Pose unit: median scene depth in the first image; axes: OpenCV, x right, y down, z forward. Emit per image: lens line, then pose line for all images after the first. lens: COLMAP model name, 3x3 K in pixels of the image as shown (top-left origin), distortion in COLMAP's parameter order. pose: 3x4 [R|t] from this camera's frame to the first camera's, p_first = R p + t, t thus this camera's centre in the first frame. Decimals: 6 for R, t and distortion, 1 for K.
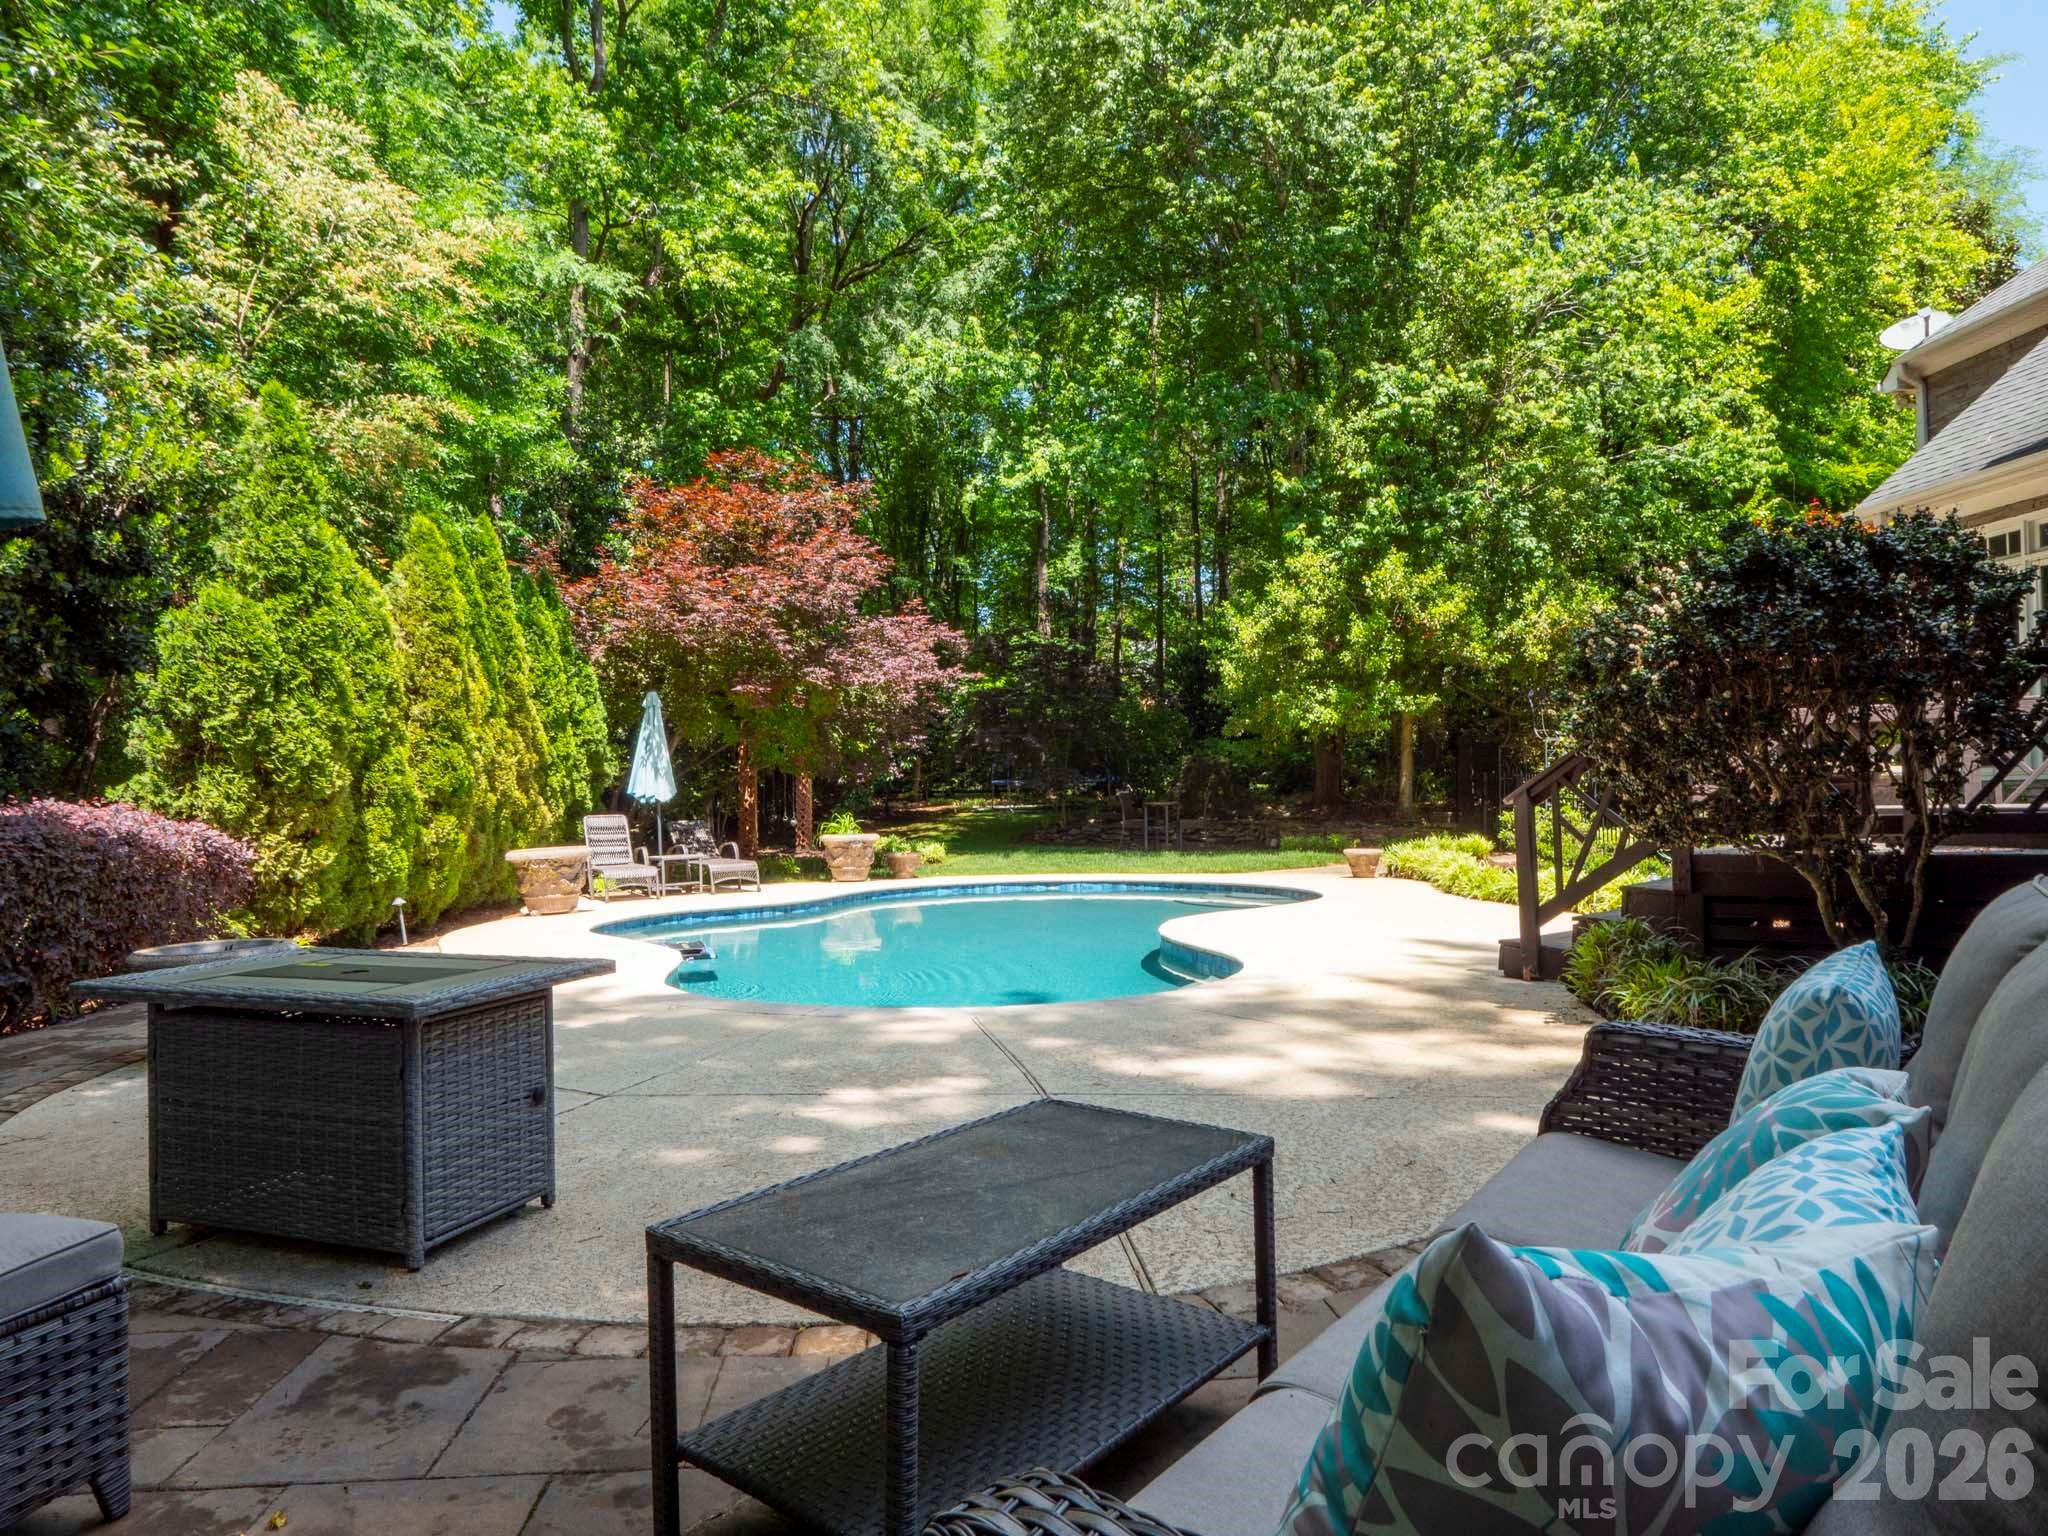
lens RADIAL K [[1192.0, 0, 1030.6], [0, 1192.0, 762.8], [0, 0, 1]] dist [-0.008283, -0.000987]
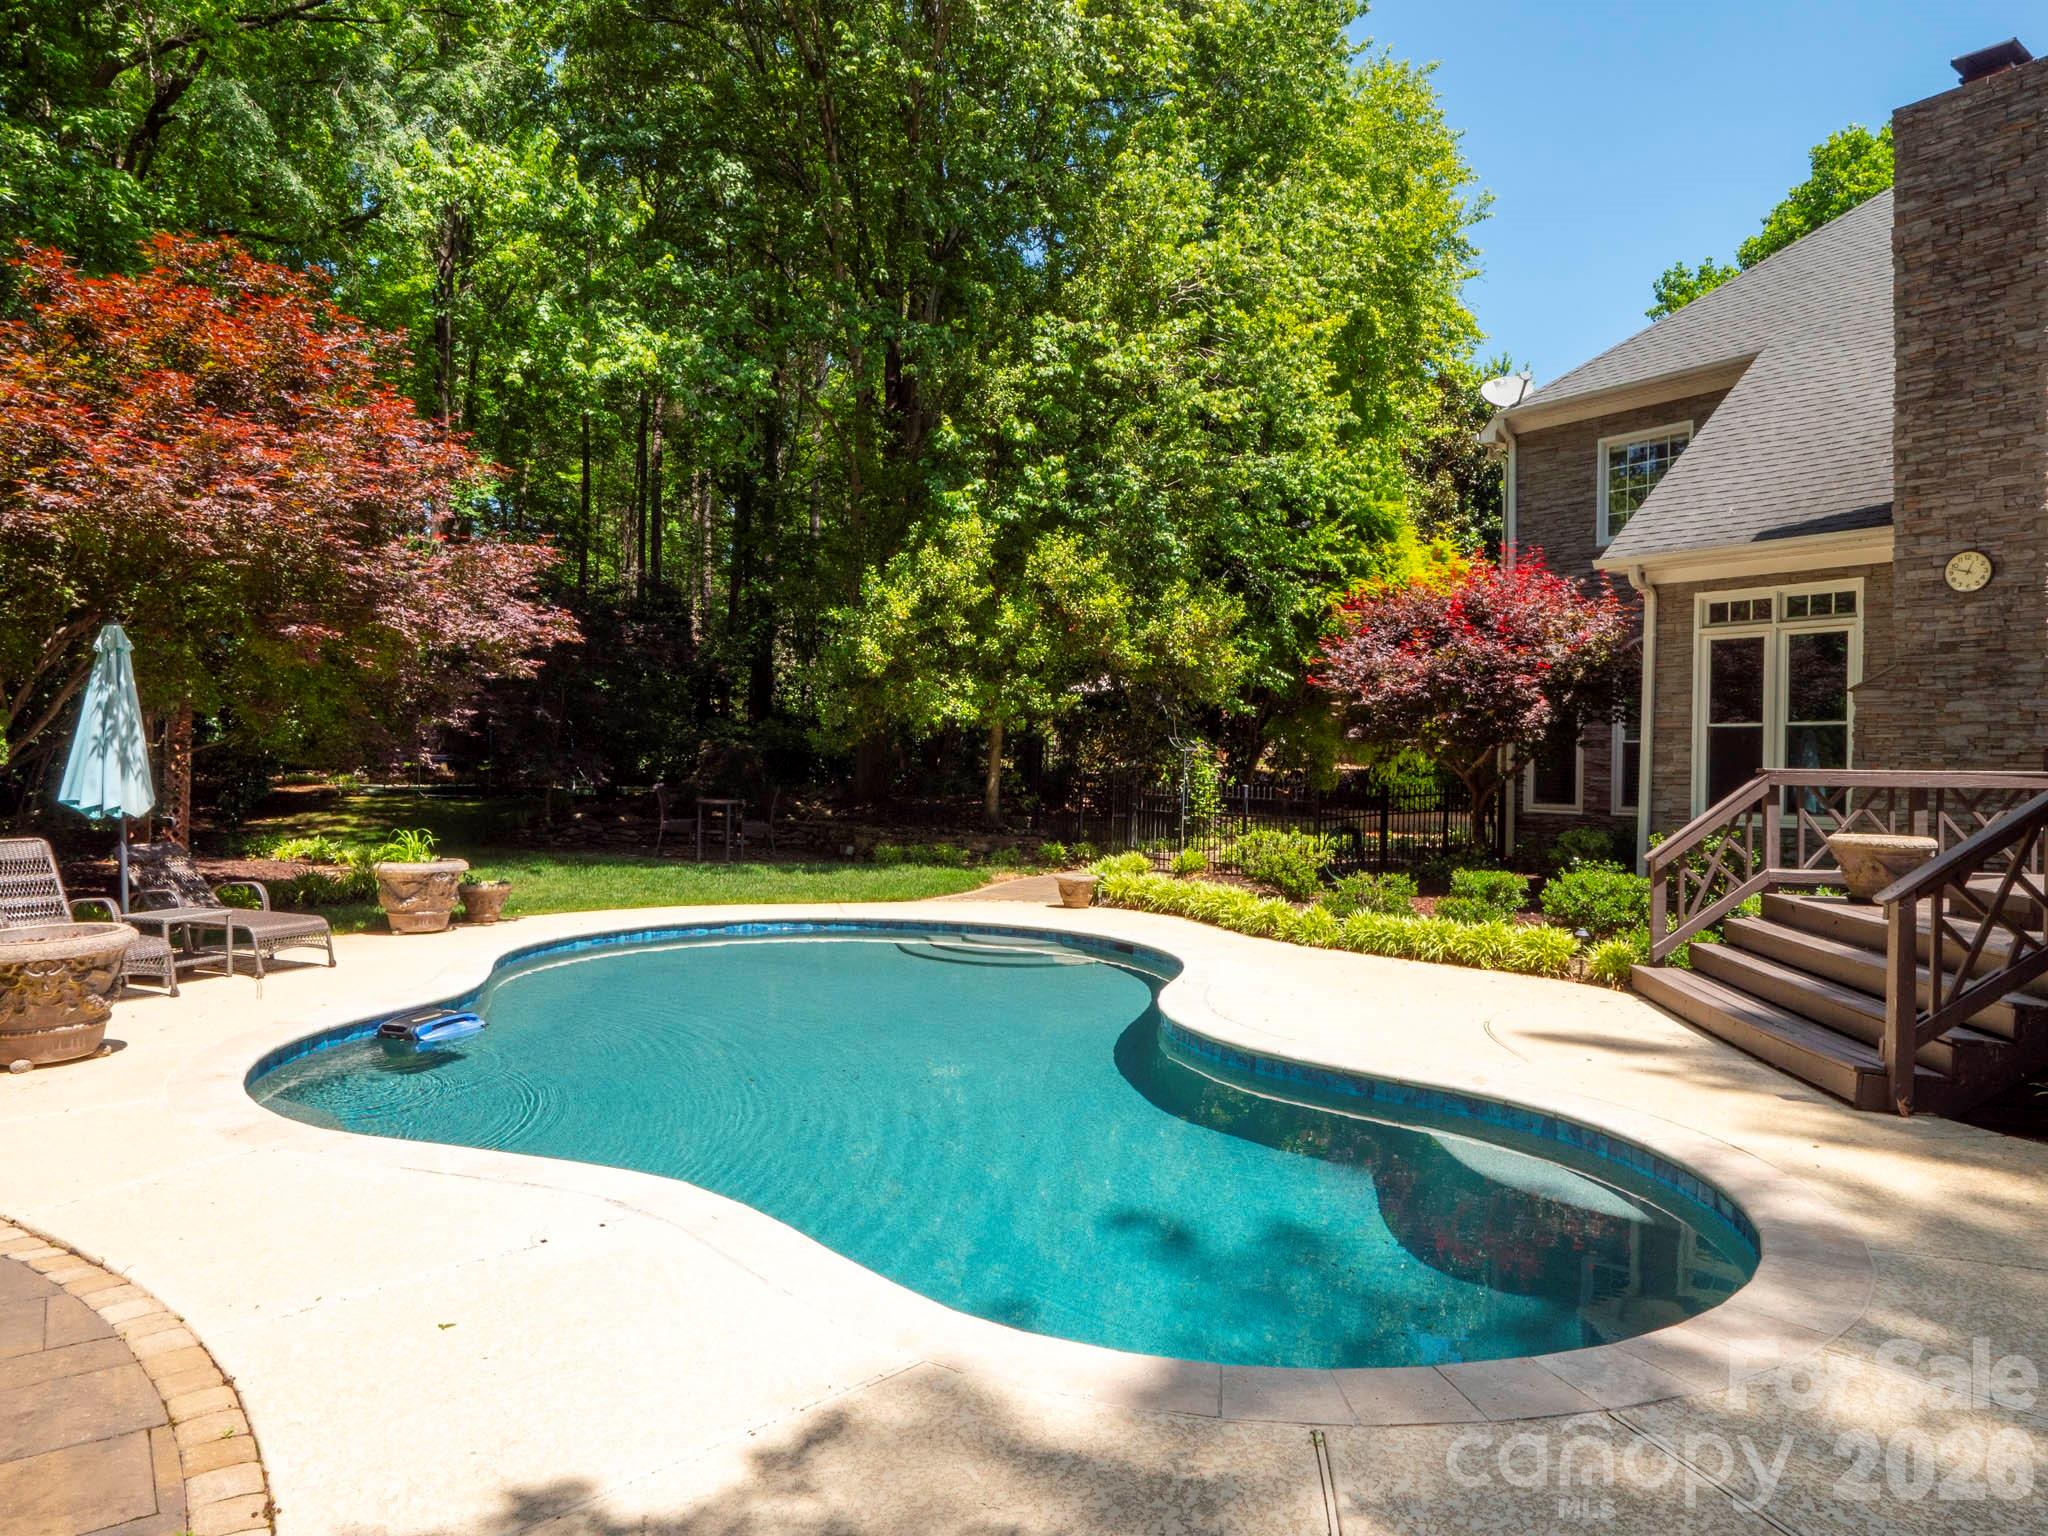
lens RADIAL K [[1256.8, 0, 1017.7], [0, 1256.8, 777.0], [0, 0, 1]] dist [-0.026414, 0.003795]
pose [[0.855983, 0.025593, 0.516371, -0.194198], [-0.044155, 0.998744, 0.023695, -0.015033], [-0.515116, -0.043083, 0.856037, 0.205266]]
